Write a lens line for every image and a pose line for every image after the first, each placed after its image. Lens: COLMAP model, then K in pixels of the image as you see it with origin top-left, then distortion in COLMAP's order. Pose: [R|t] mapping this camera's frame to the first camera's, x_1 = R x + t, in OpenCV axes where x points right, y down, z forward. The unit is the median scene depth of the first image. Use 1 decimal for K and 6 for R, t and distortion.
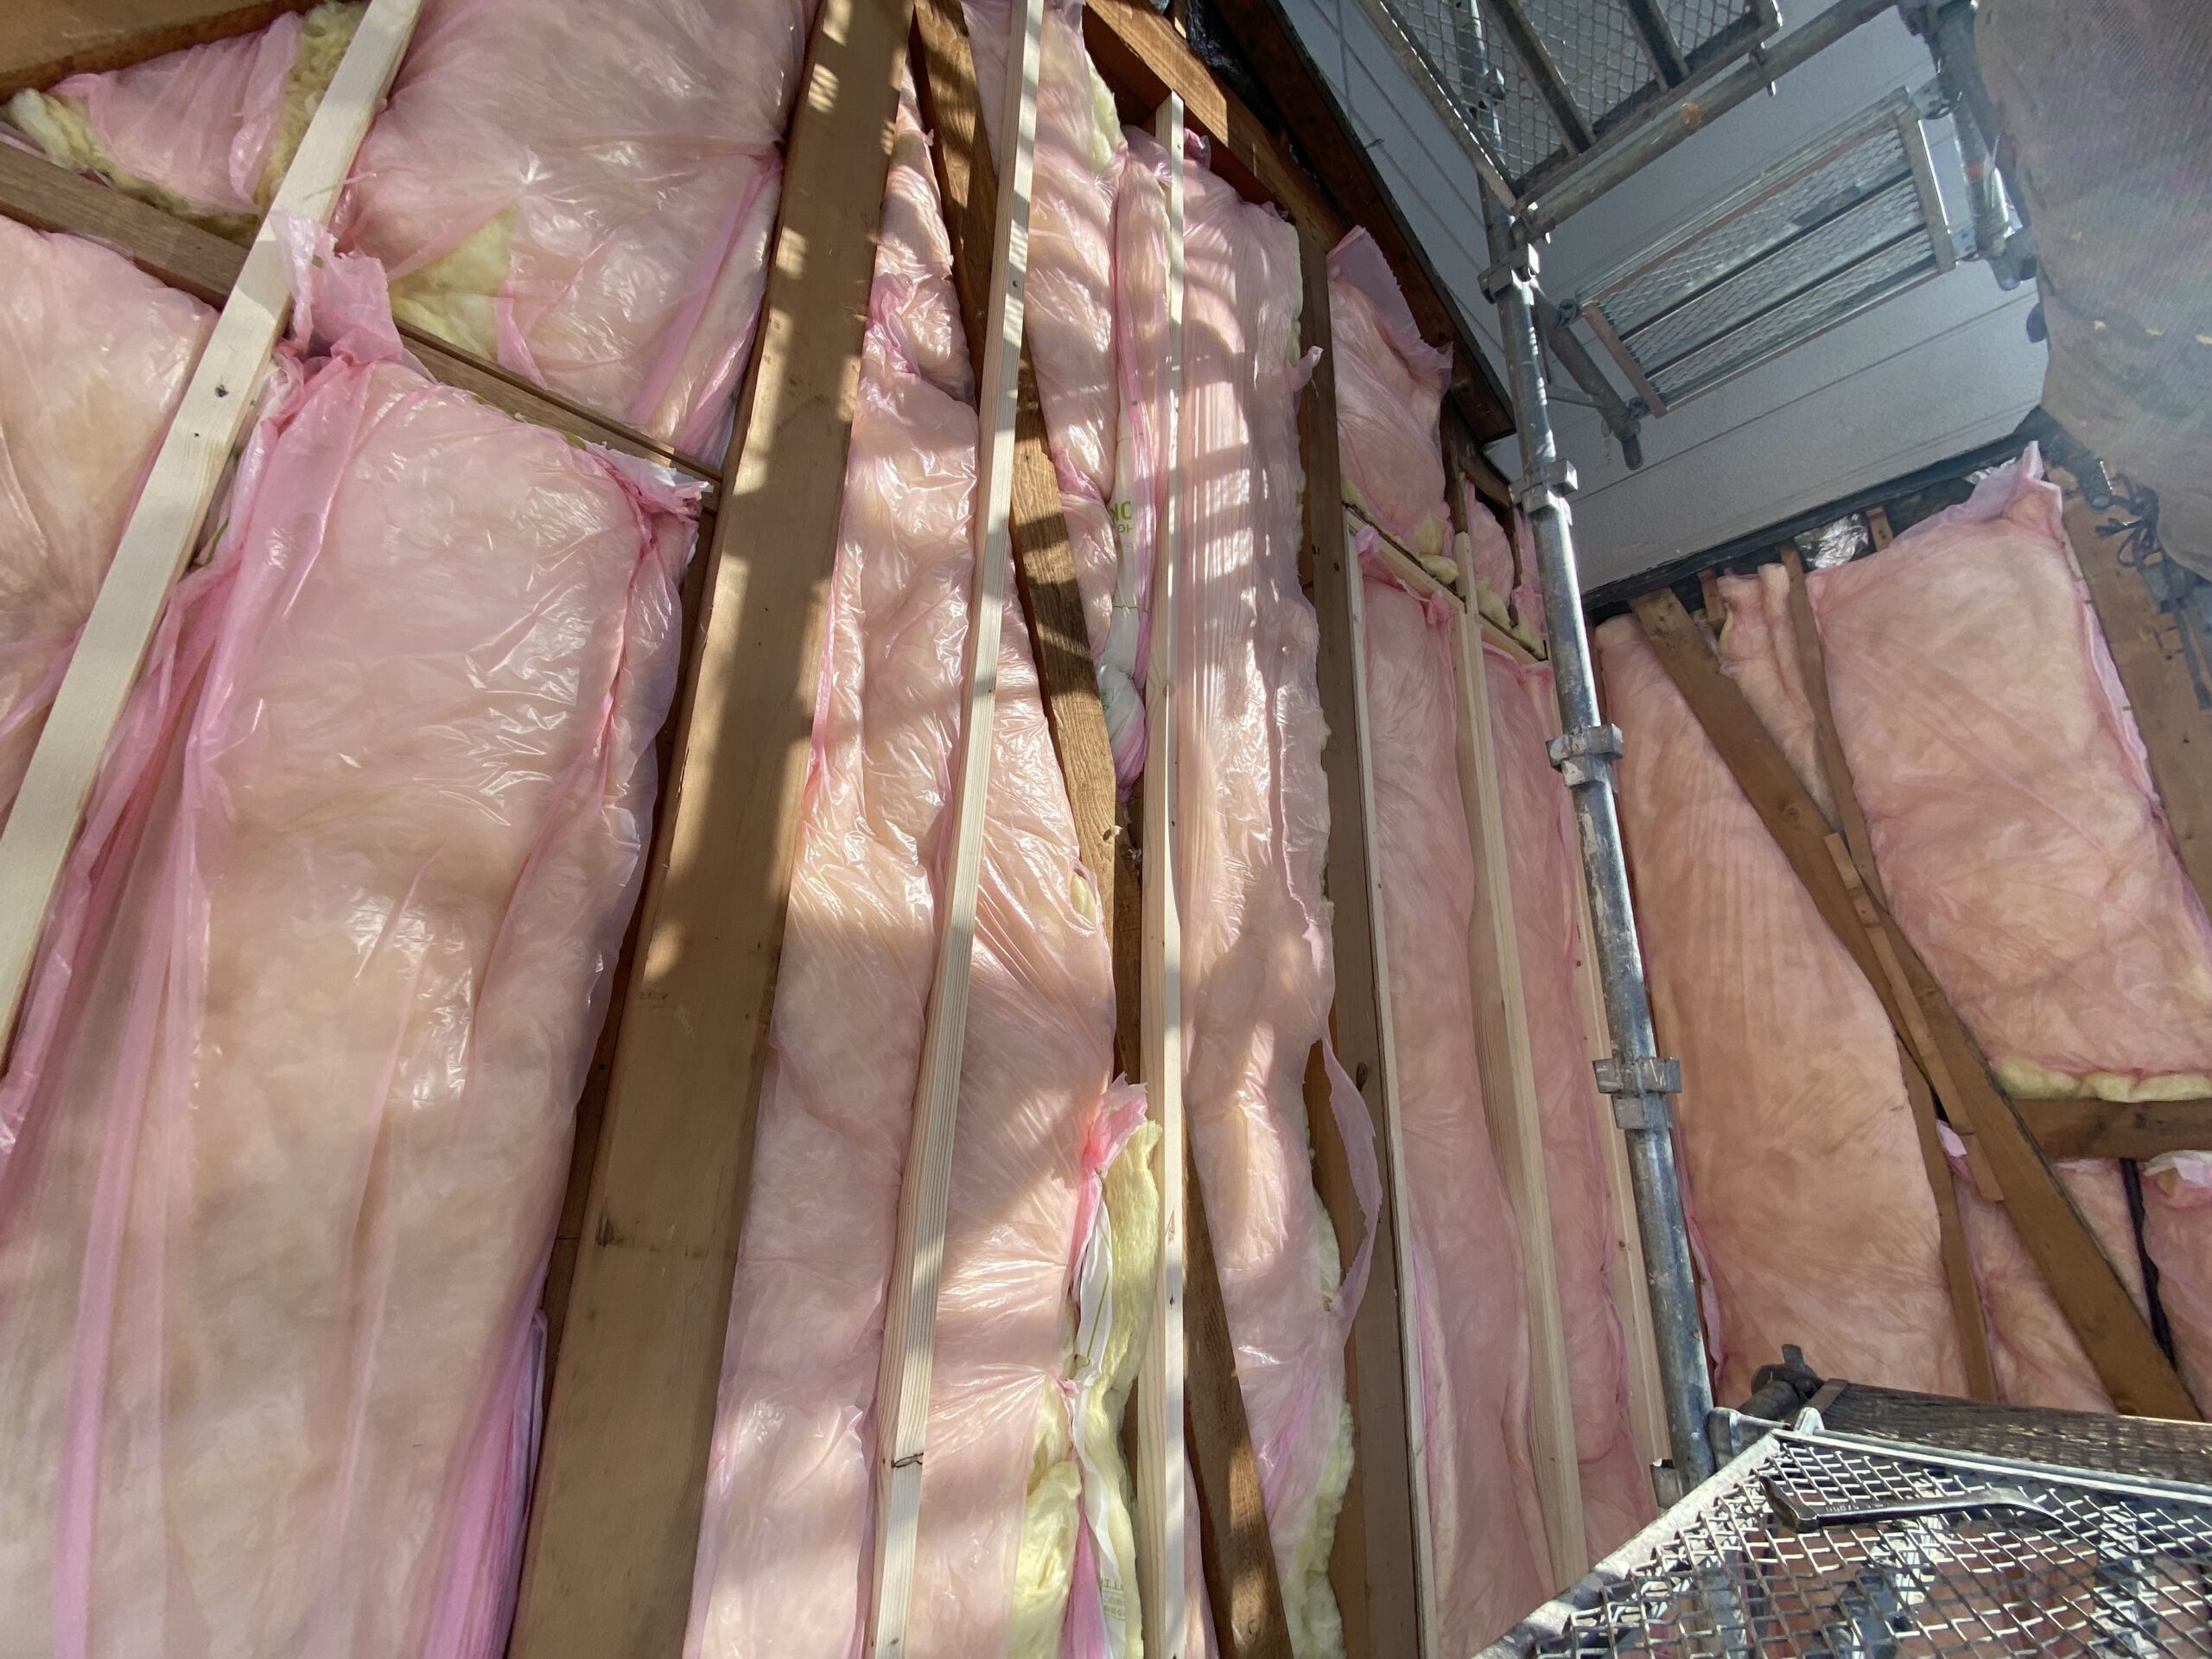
lens RADIAL K [[875.9, 0, 1106.0], [0, 875.9, 829.5], [0, 0, 1]] dist [0.014382, -0.017801]
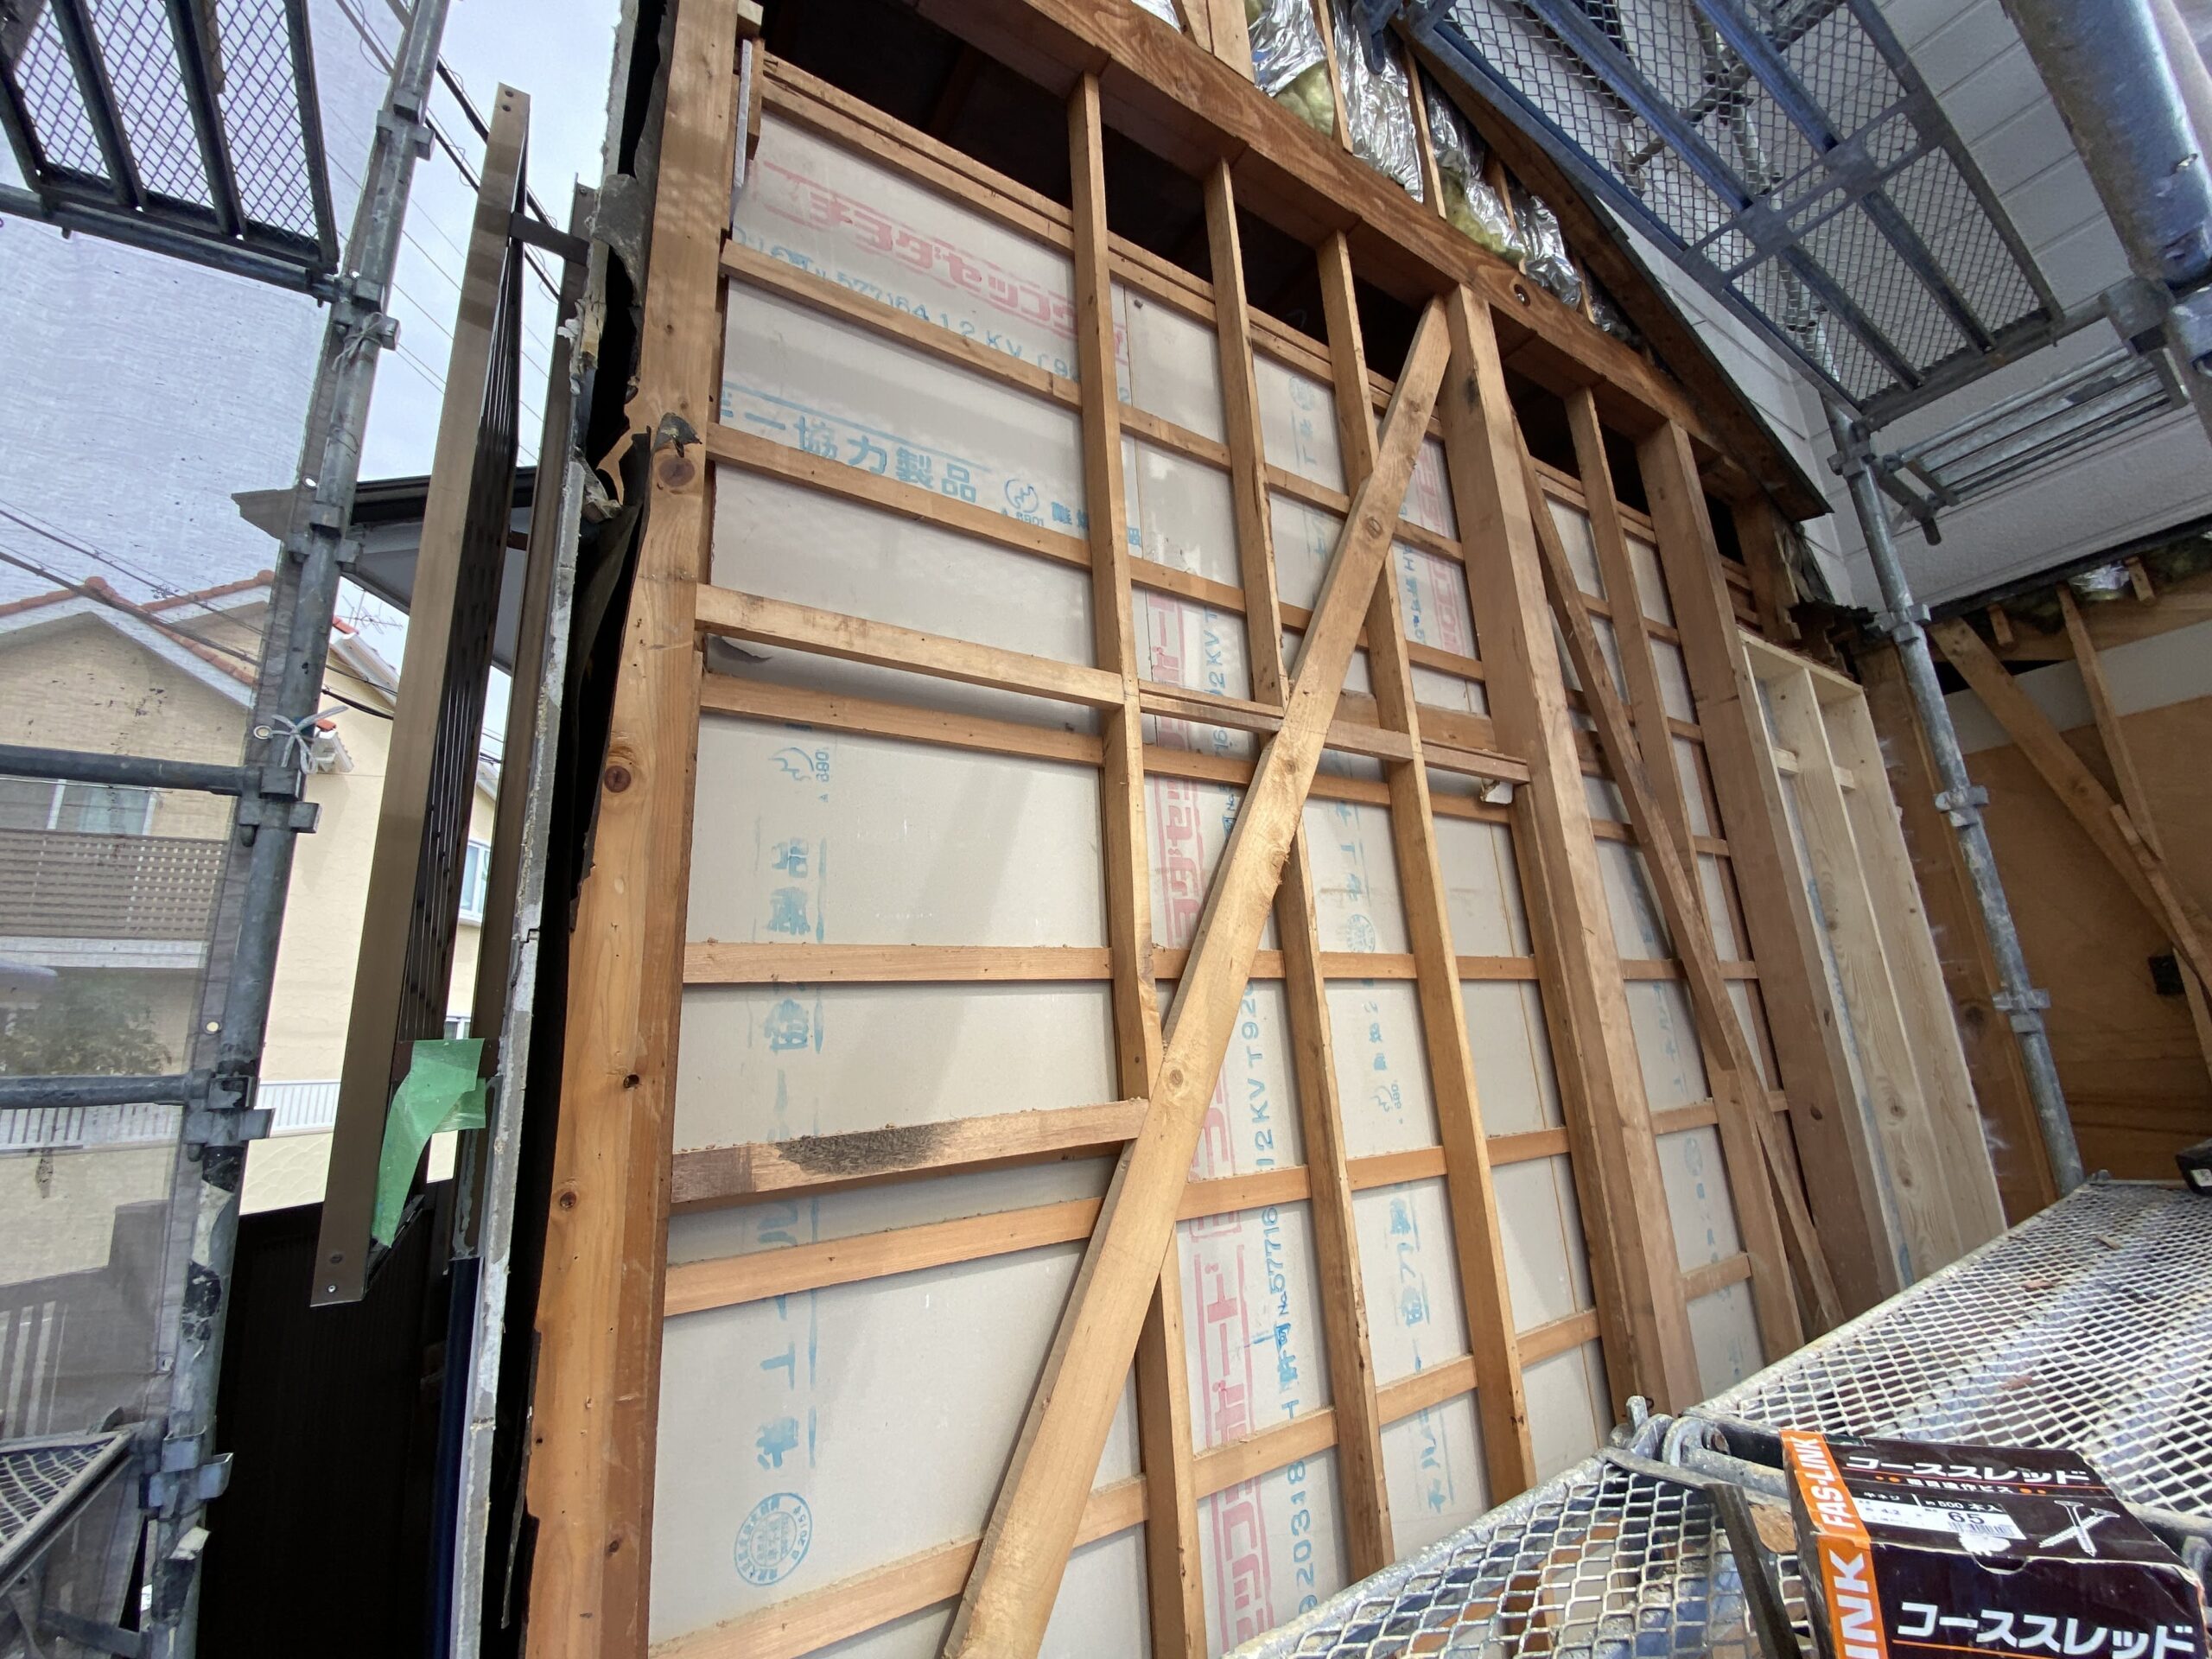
lens RADIAL K [[875.9, 0, 1106.0], [0, 875.9, 829.5], [0, 0, 1]] dist [0.014382, -0.017801]
pose [[0.983516, -0.118367, -0.136697, -0.524923], [0.127123, 0.990237, 0.057179, -0.223747], [0.128594, -0.073614, 0.988961, -0.524800]]
